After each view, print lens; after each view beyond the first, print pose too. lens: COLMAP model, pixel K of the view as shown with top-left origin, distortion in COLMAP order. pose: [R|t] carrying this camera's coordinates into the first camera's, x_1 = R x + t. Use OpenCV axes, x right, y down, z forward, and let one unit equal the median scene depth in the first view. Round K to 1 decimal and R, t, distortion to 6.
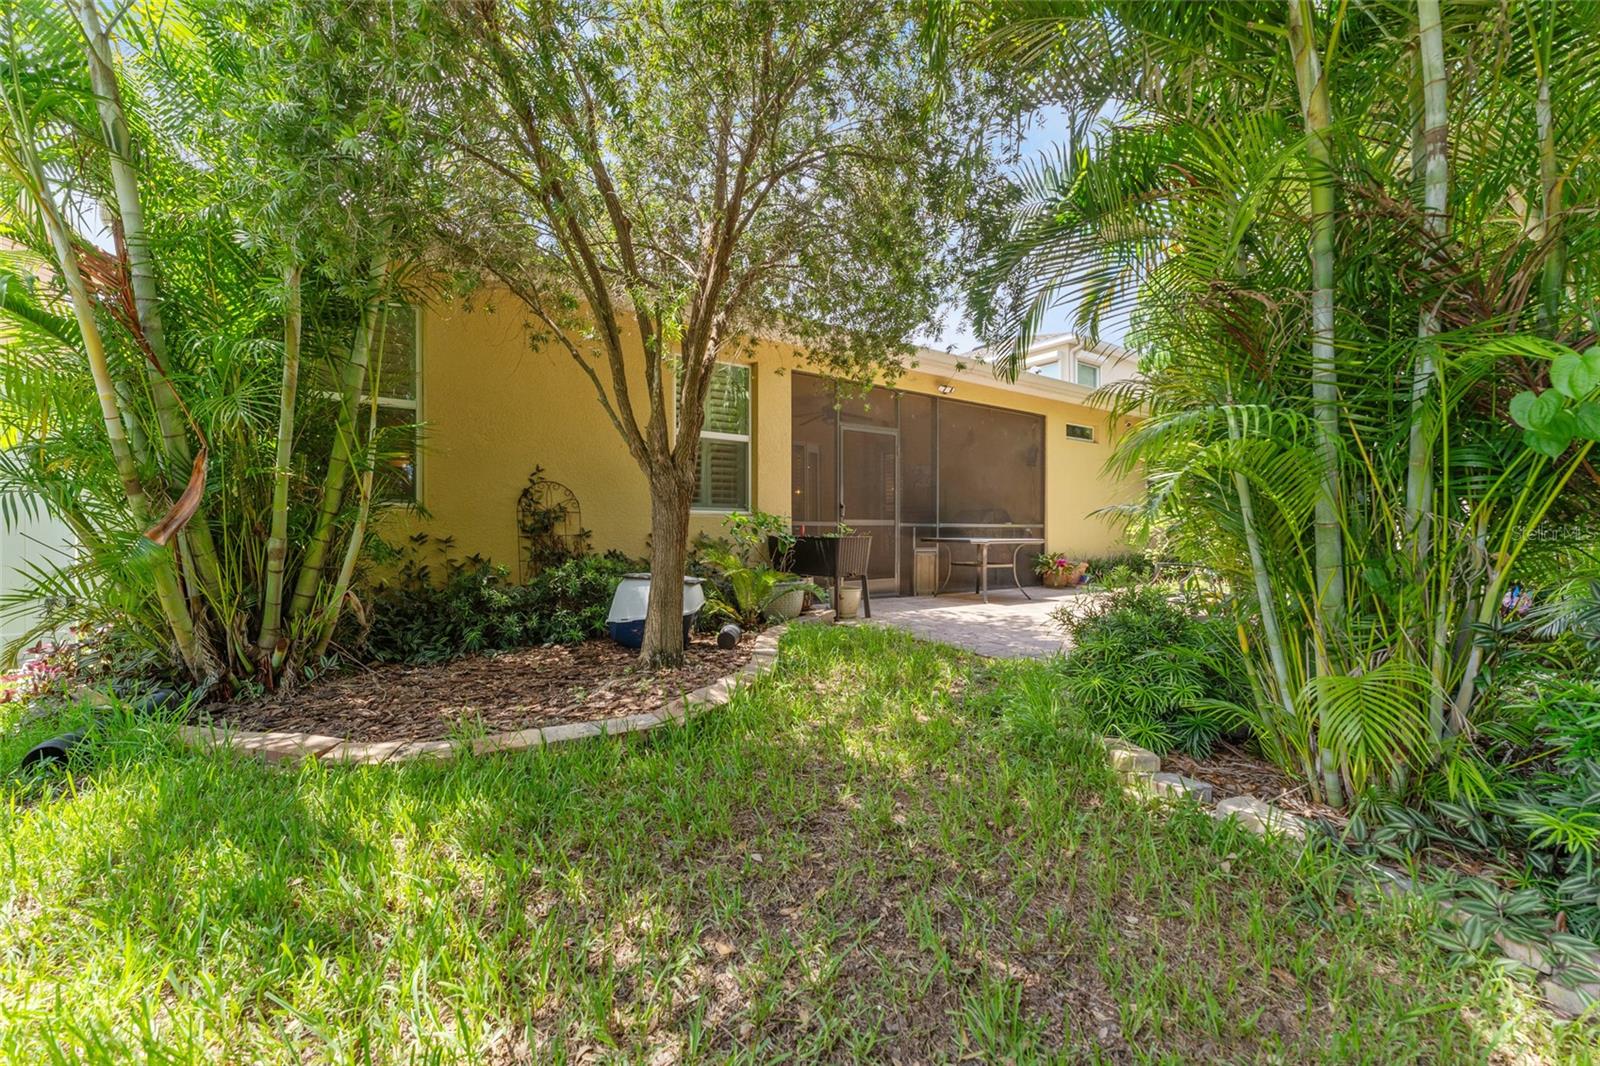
lens RADIAL K [[649.6, 0, 803.9], [0, 649.6, 537.6], [0, 0, 1]] dist [0.002906, 0.000745]
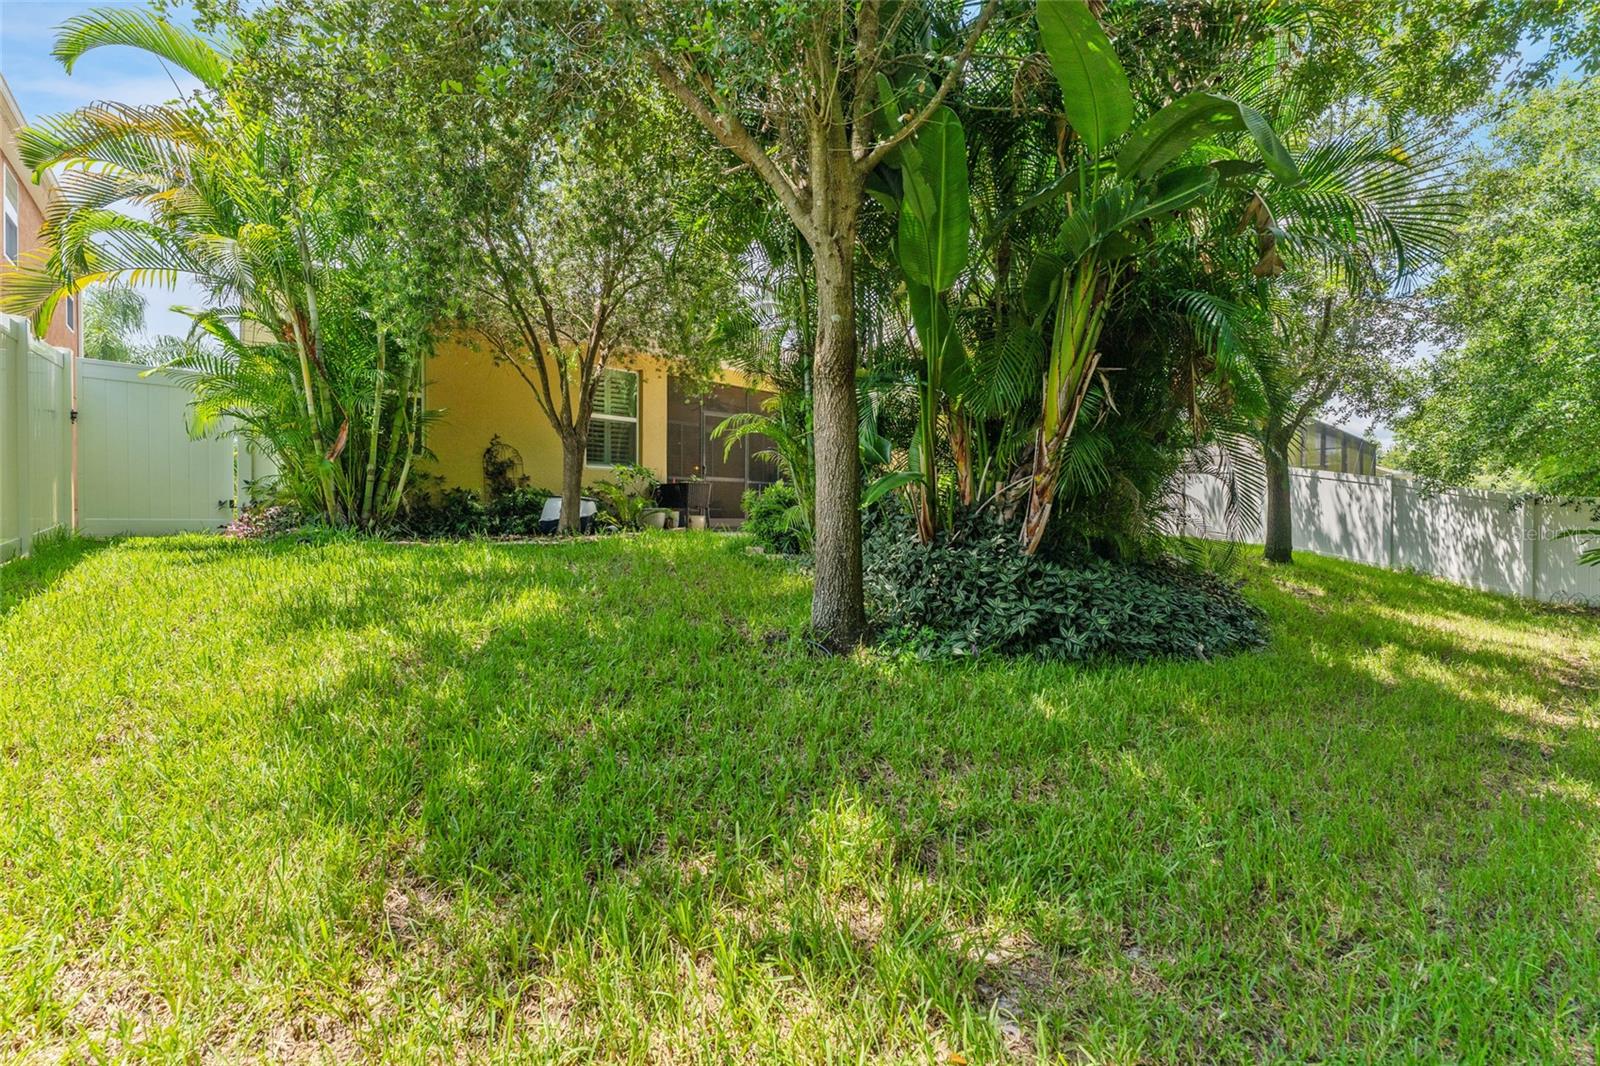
lens RADIAL K [[649.6, 0, 795.8], [0, 649.6, 528.6], [0, 0, 1]] dist [0.002906, 0.000745]
pose [[0.996823, 0.003338, 0.079583, 0.260594], [-0.003861, 0.999972, 0.006413, 0.139634], [-0.079560, -0.006700, 0.996808, -0.849391]]
